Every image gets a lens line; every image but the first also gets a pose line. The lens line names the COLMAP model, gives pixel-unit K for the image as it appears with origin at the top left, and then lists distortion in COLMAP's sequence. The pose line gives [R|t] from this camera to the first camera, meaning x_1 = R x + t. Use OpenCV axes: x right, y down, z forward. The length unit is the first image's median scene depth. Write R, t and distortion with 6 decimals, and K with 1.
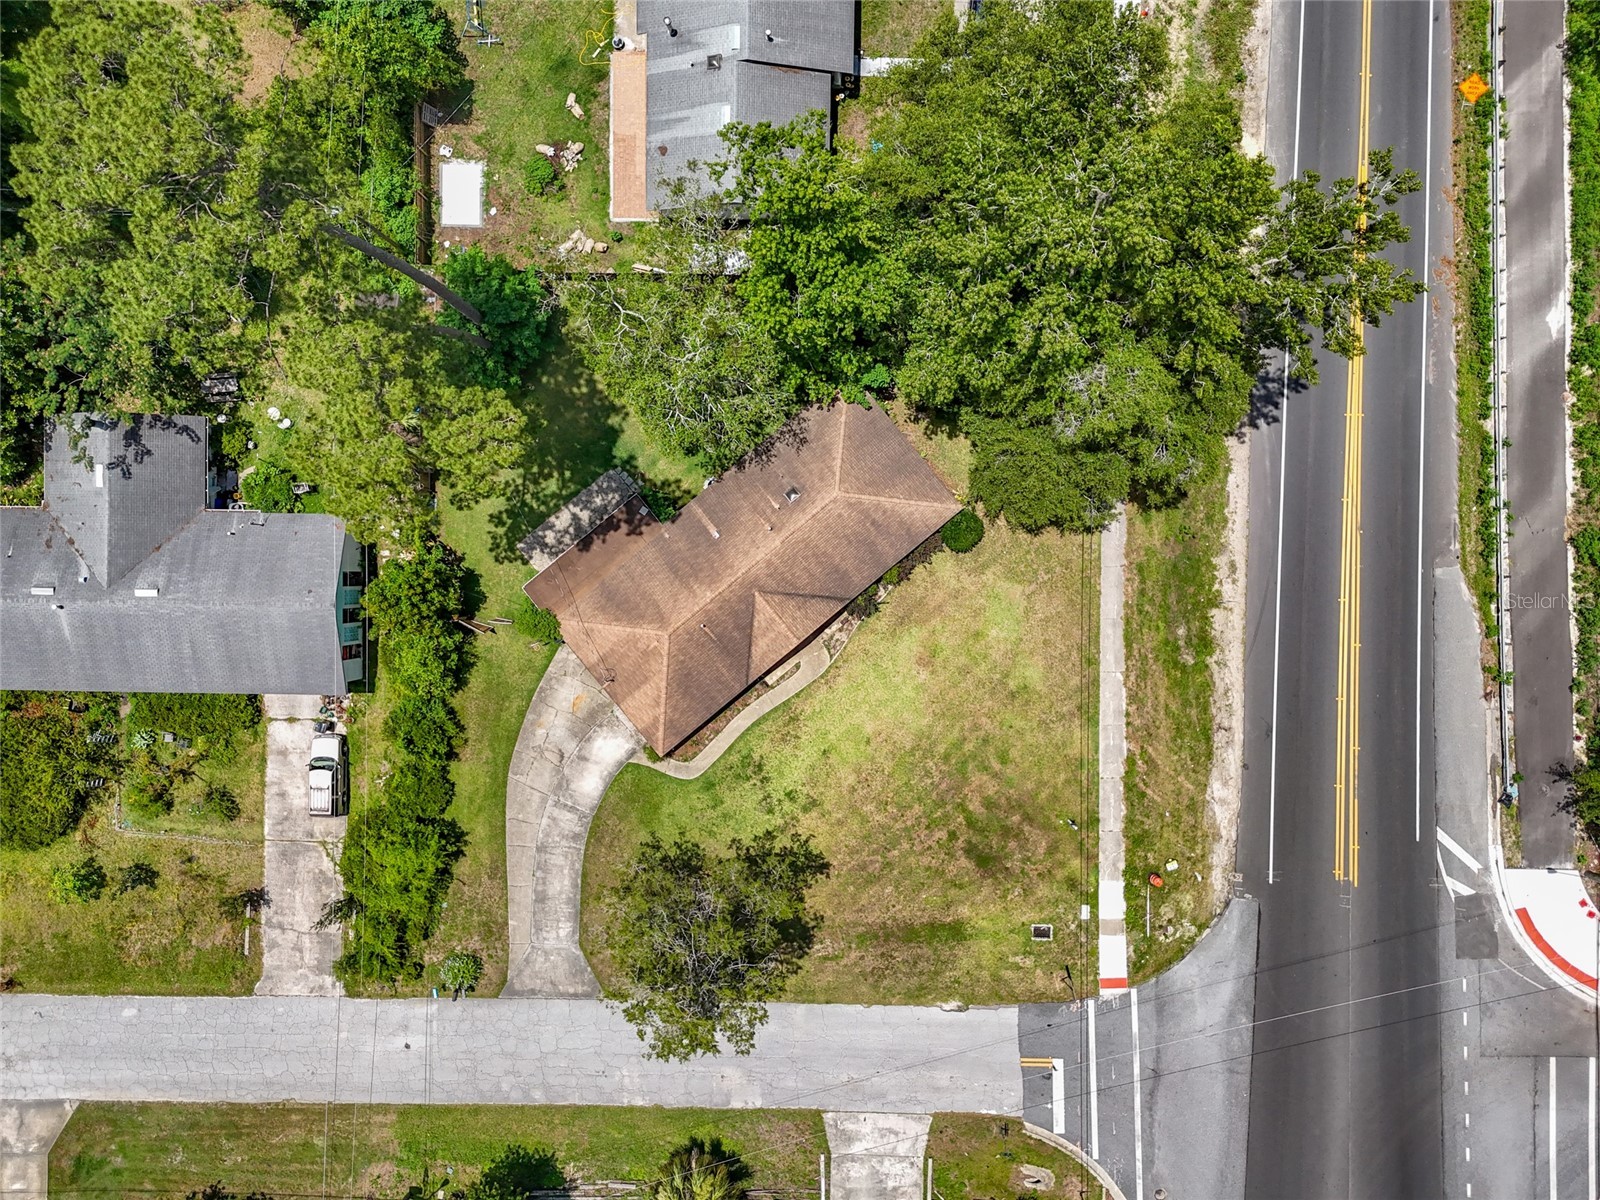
lens RADIAL K [[1175.0, 0, 800.0], [0, 1175.0, 600.0], [0, 0, 1]] dist [0.023421, -0.004371]
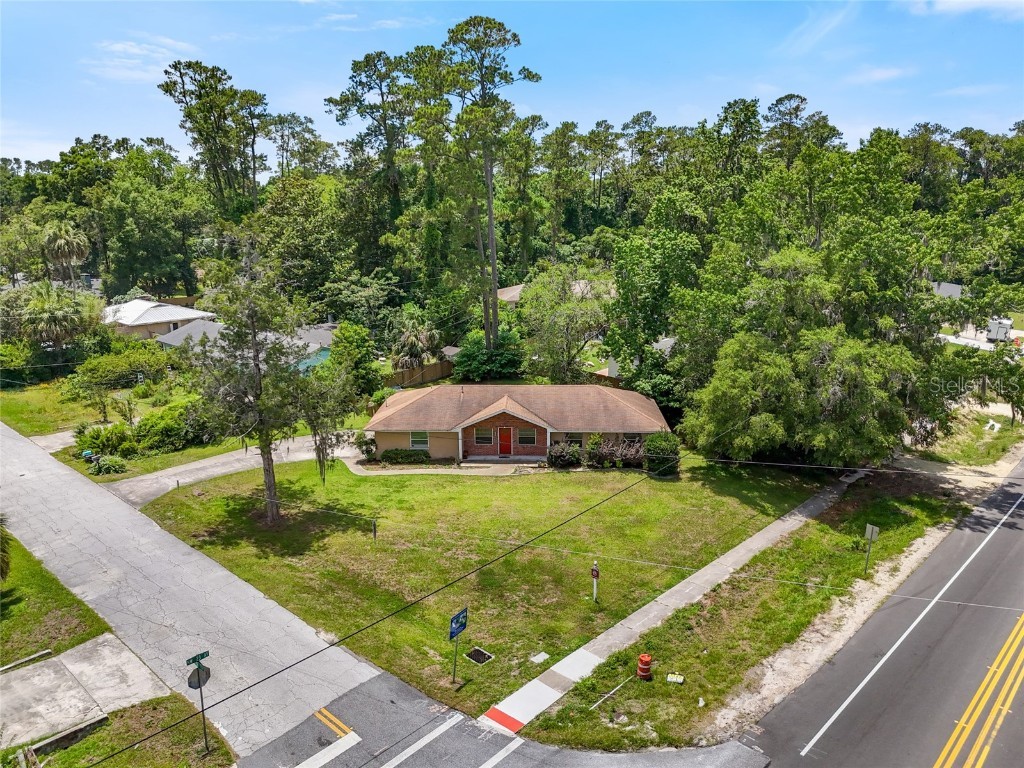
lens RADIAL K [[752.0, 0, 512.0], [0, 752.0, 384.0], [0, 0, 1]] dist [0.023421, -0.004371]
pose [[0.743913, 0.199355, -0.637849, 0.496028], [-0.667681, 0.181416, -0.722005, 0.586457], [-0.028219, 0.962988, 0.268063, 0.705946]]
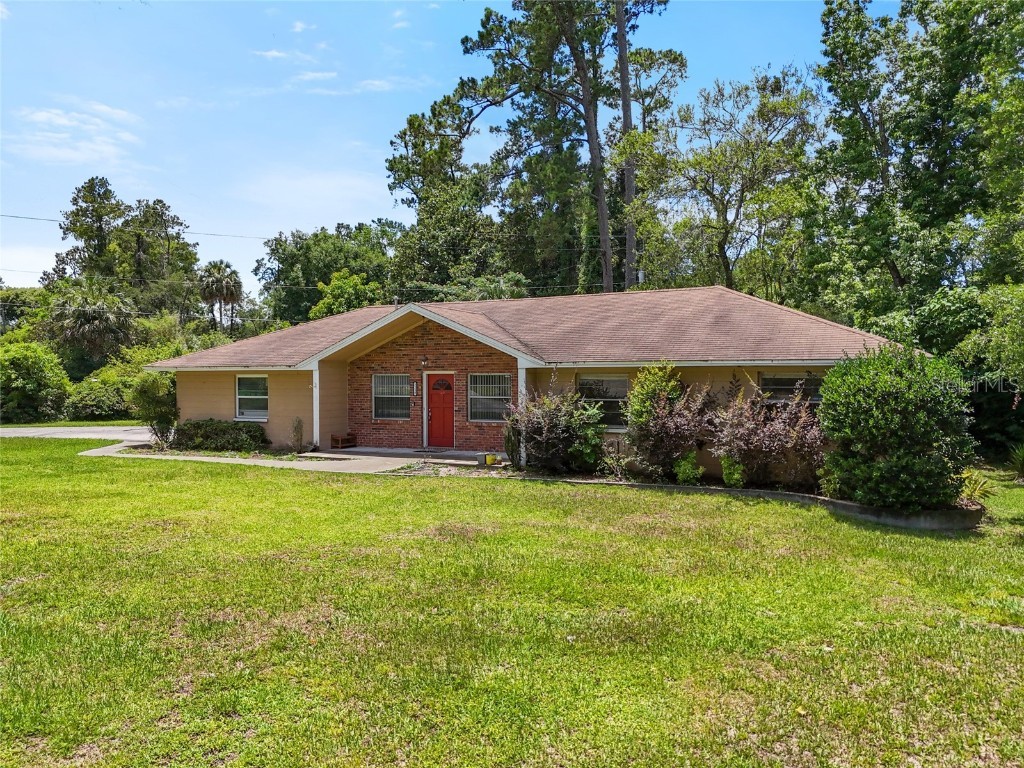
lens RADIAL K [[752.0, 0, 512.0], [0, 752.0, 384.0], [0, 0, 1]] dist [0.023421, -0.004371]
pose [[0.395336, 0.053876, -0.916955, 0.274866], [-0.918361, 0.003672, -0.395727, 0.112213], [-0.017954, 0.998541, 0.050929, 0.955287]]
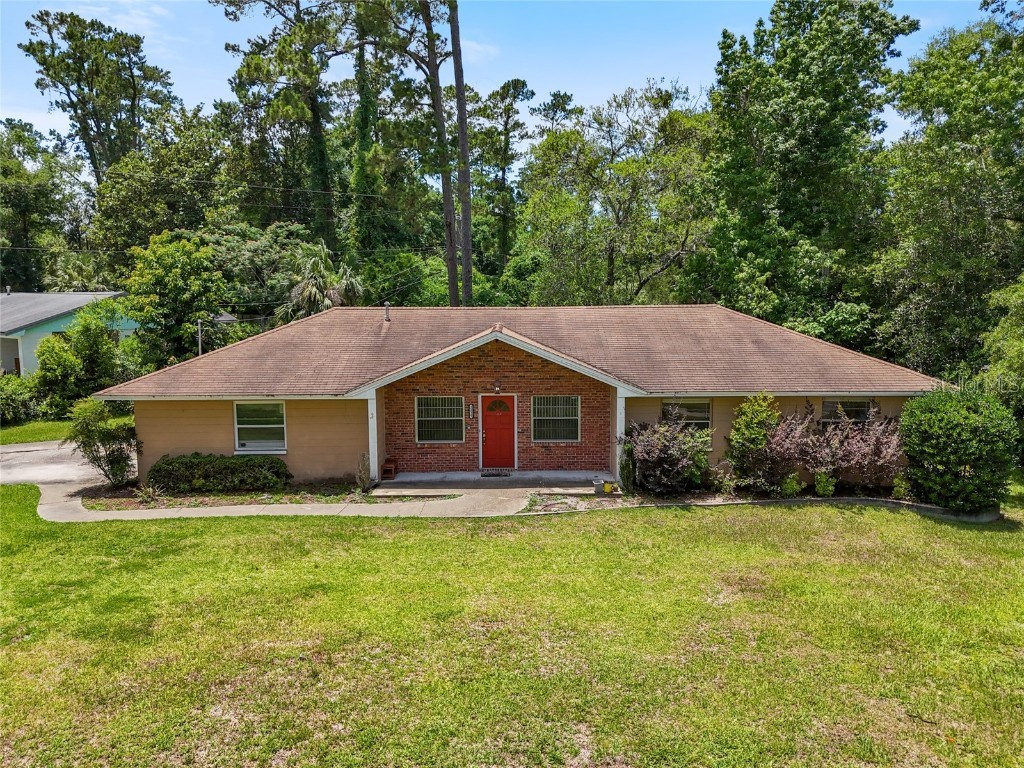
lens RADIAL K [[752.0, 0, 512.0], [0, 752.0, 384.0], [0, 0, 1]] dist [0.023421, -0.004371]
pose [[0.771524, 0.114966, -0.625726, 0.177768], [-0.635364, 0.088833, -0.767086, 0.244315], [-0.032604, 0.989389, 0.141583, 0.920120]]
